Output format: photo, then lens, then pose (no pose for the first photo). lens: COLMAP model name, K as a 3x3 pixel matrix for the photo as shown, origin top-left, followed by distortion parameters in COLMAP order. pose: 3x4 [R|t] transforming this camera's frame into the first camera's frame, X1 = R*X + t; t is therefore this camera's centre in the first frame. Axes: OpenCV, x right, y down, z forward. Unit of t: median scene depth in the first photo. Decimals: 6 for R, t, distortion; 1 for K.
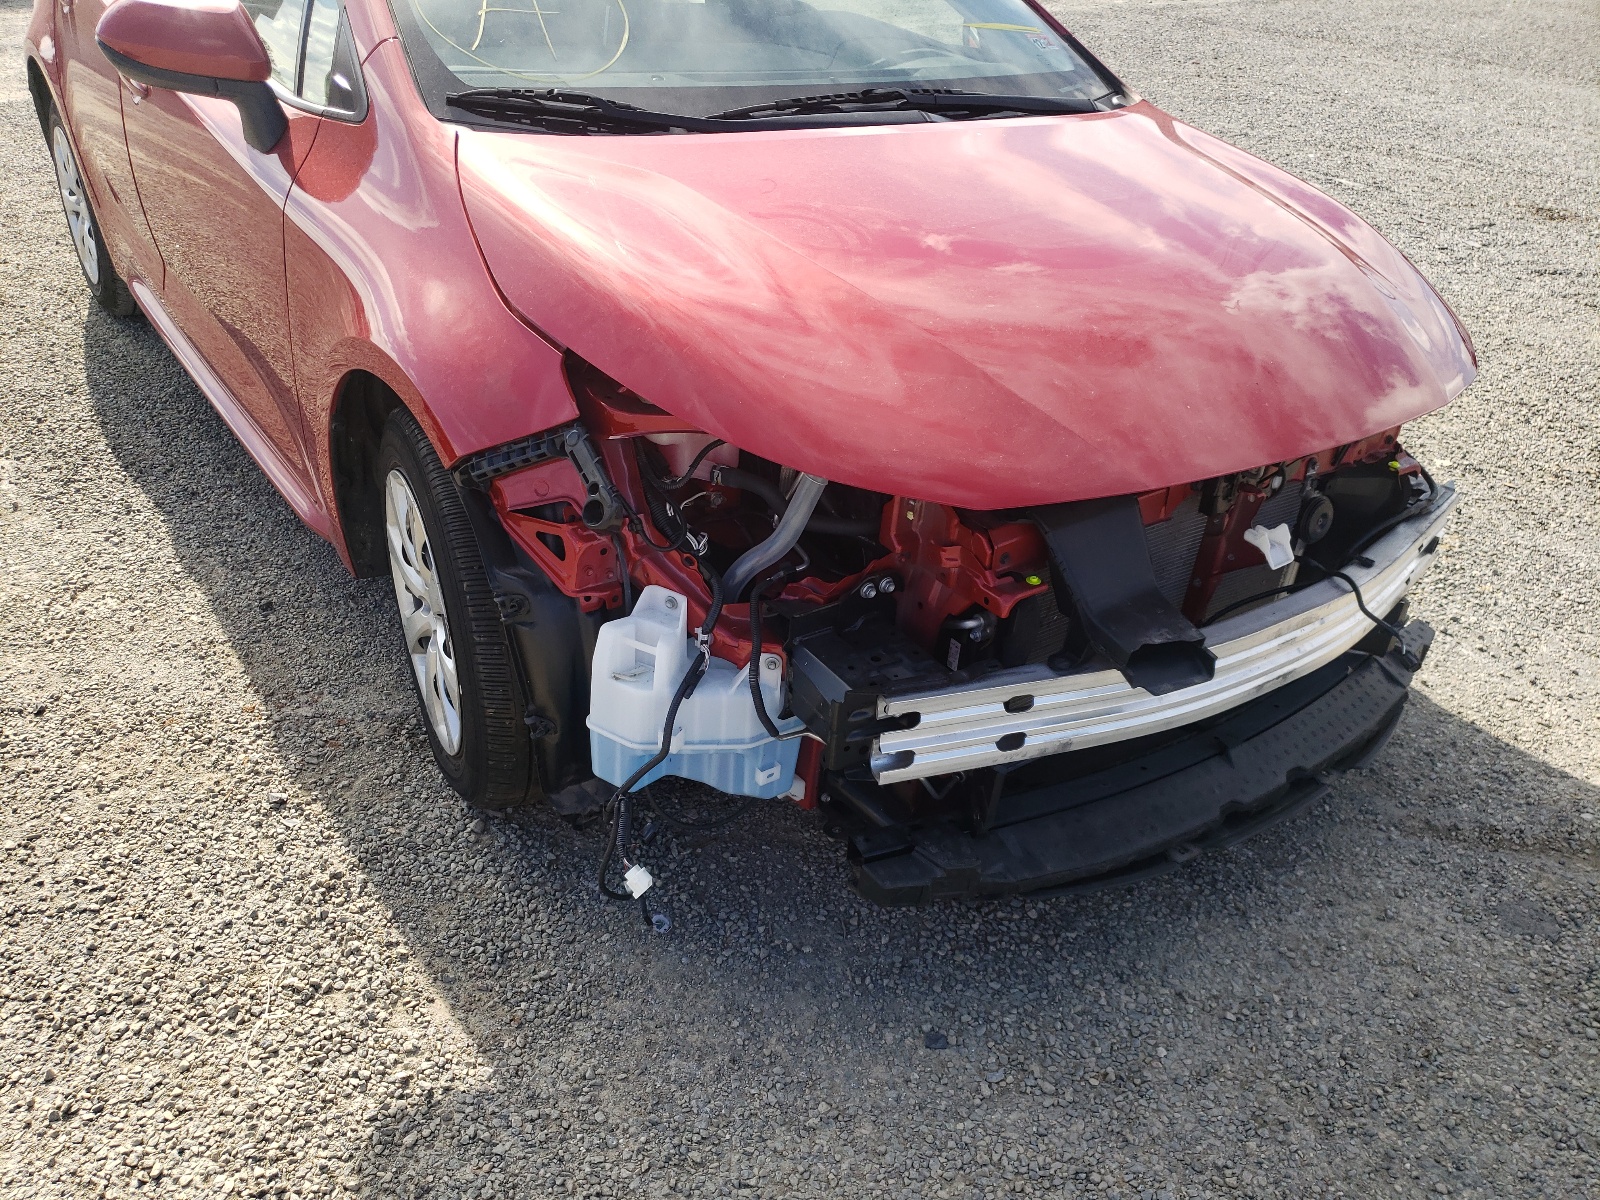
lens RADIAL K [[1227.7, 0, 800.5], [0, 1227.7, 651.2], [0, 0, 1]] dist [-0.003106, 0.029668]
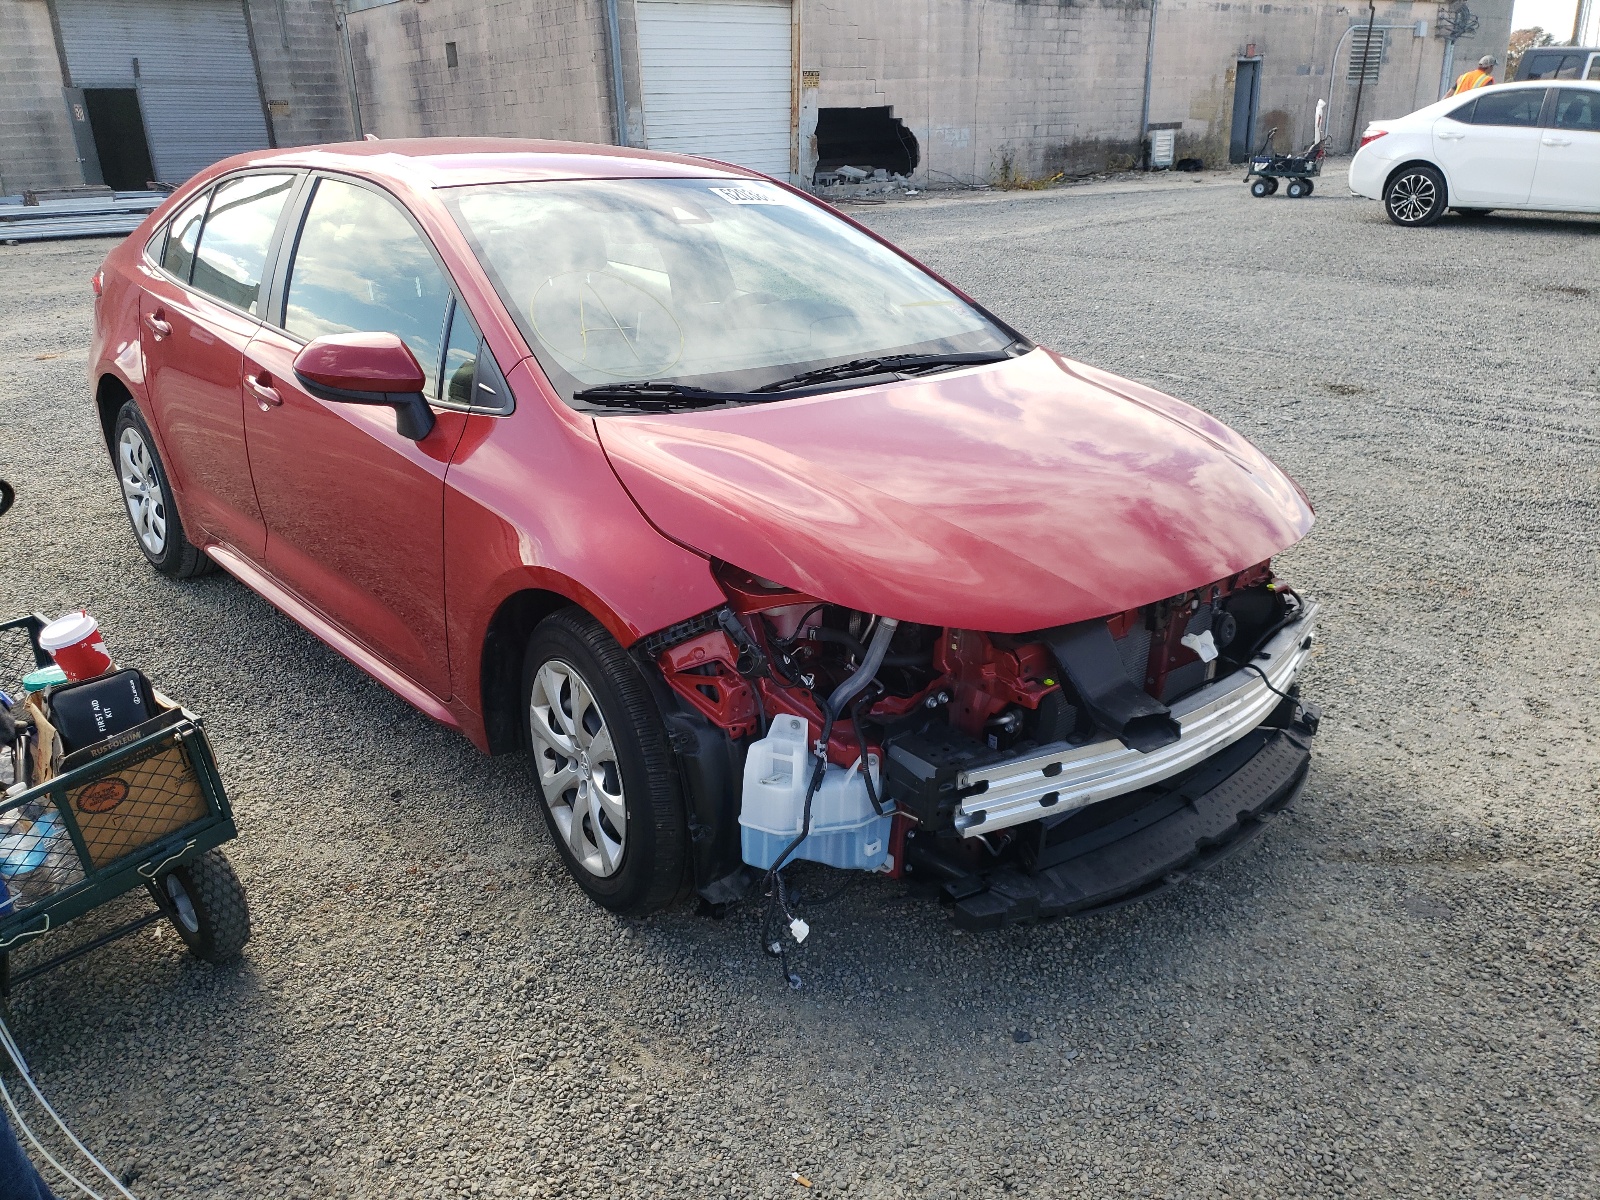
lens RADIAL K [[1227.7, 0, 800.5], [0, 1227.7, 651.2], [0, 0, 1]] dist [-0.003106, 0.029668]
pose [[0.990249, -0.100780, 0.096181, -0.206000], [0.115135, 0.980745, -0.157747, 0.088849], [-0.078431, 0.167282, 0.982784, -0.342277]]
